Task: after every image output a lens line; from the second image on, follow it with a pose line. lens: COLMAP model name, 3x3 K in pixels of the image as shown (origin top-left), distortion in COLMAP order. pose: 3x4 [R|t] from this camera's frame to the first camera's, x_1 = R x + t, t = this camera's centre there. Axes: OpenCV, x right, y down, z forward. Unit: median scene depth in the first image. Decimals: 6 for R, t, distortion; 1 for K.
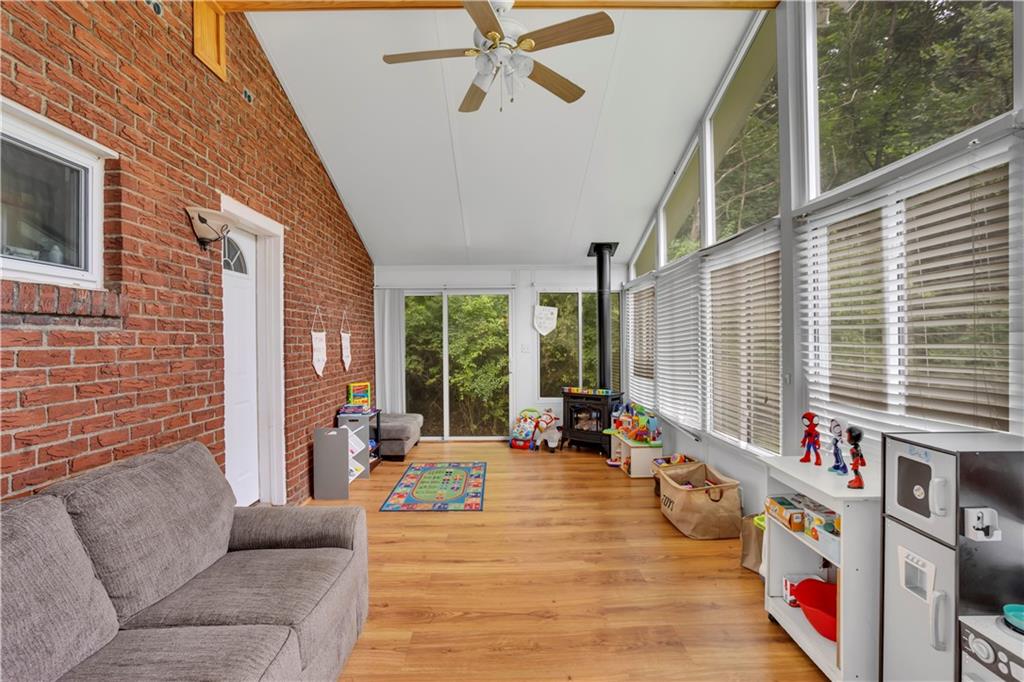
lens RADIAL K [[511.3, 0, 512.0], [0, 511.3, 341.0], [0, 0, 1]] dist [-0.001131, -0.000035]
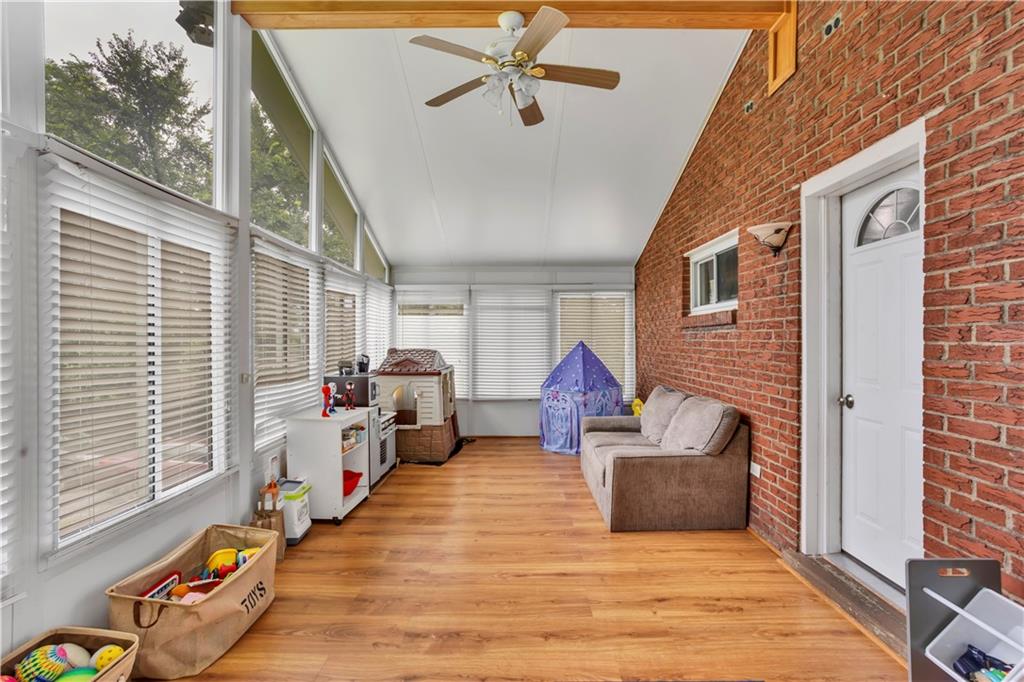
lens RADIAL K [[511.3, 0, 512.0], [0, 511.3, 341.0], [0, 0, 1]] dist [-0.001131, -0.000035]
pose [[-0.999517, 0.008793, 0.029794, -0.048041], [0.008742, 0.999960, -0.001821, 0.005480], [-0.029809, -0.001560, -0.999554, 2.087240]]
